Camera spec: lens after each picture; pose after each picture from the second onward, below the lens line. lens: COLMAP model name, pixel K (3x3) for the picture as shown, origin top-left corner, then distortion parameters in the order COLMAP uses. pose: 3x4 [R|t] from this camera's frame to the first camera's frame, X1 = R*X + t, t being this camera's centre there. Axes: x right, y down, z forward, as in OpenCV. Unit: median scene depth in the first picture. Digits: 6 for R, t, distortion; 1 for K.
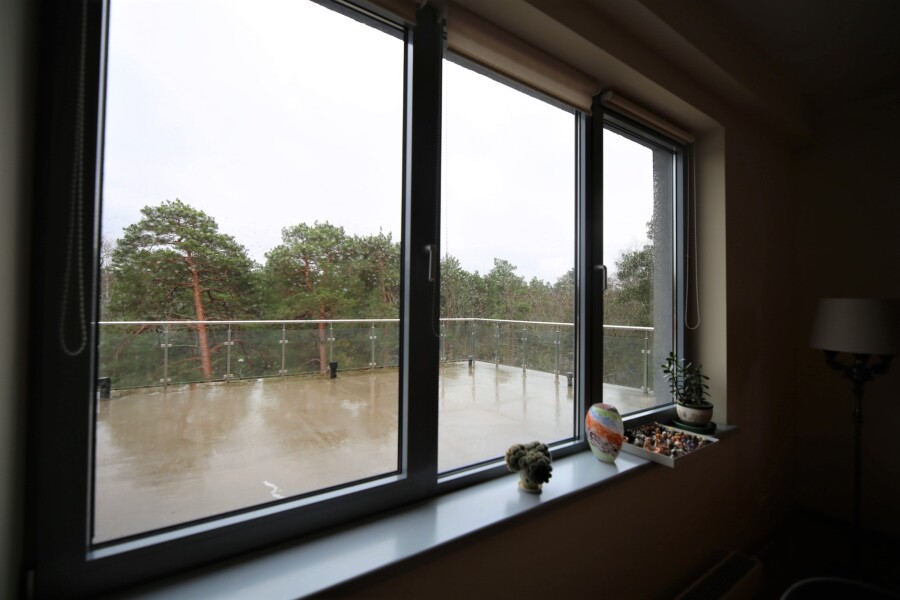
lens RADIAL K [[390.3, 0, 450.0], [0, 390.3, 300.0], [0, 0, 1]] dist [-0.007949, -0.000964]
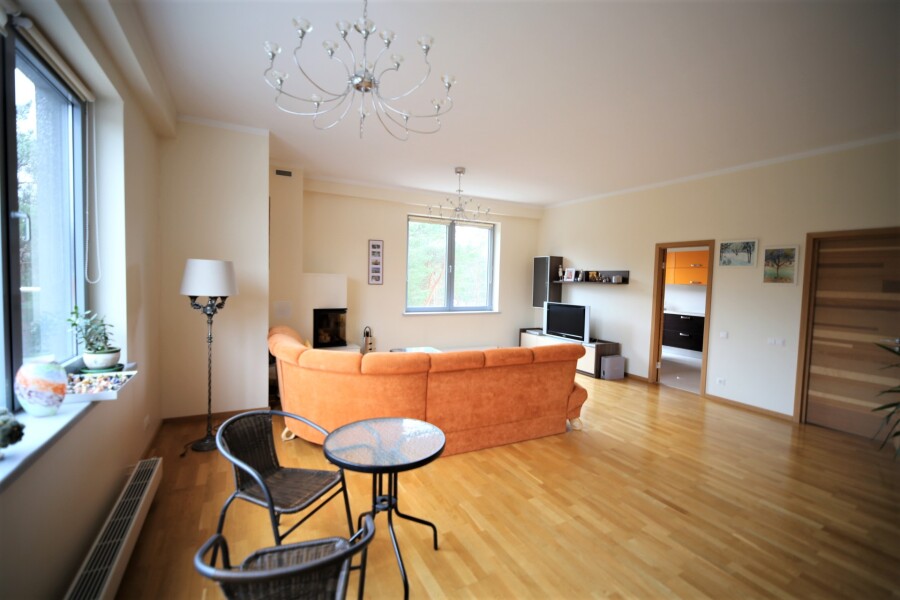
lens RADIAL K [[390.3, 0, 450.0], [0, 390.3, 300.0], [0, 0, 1]] dist [-0.007949, -0.000964]
pose [[0.107643, -0.065311, 0.992042, -0.338288], [-0.045551, 0.996468, 0.070545, 0.003124], [-0.993146, -0.052782, 0.104288, -0.081453]]
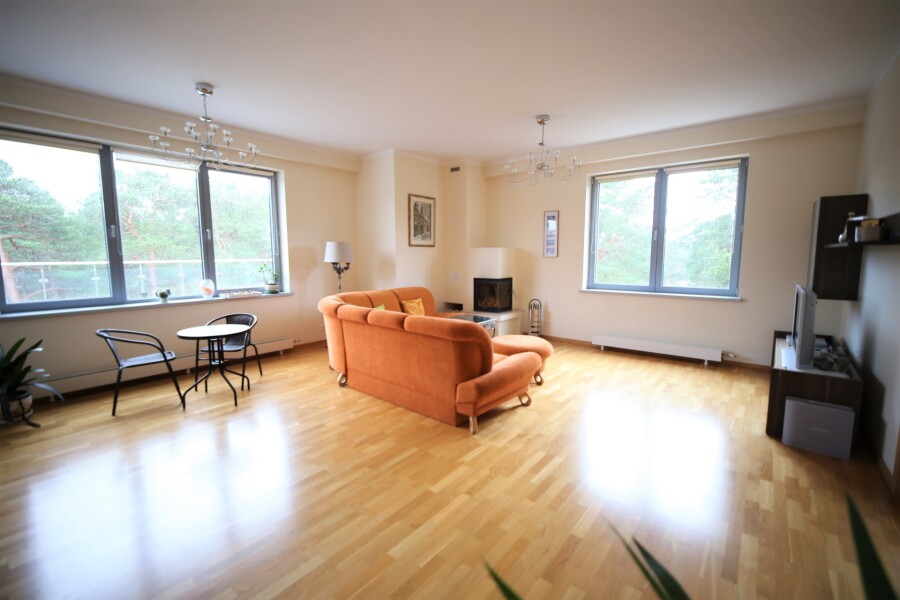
lens RADIAL K [[390.3, 0, 450.0], [0, 390.3, 300.0], [0, 0, 1]] dist [-0.007949, -0.000964]
pose [[0.956612, -0.047976, 0.287388, 1.008662], [0.007824, 0.990225, 0.139261, 0.026493], [-0.291260, -0.130970, 0.947636, -1.766690]]
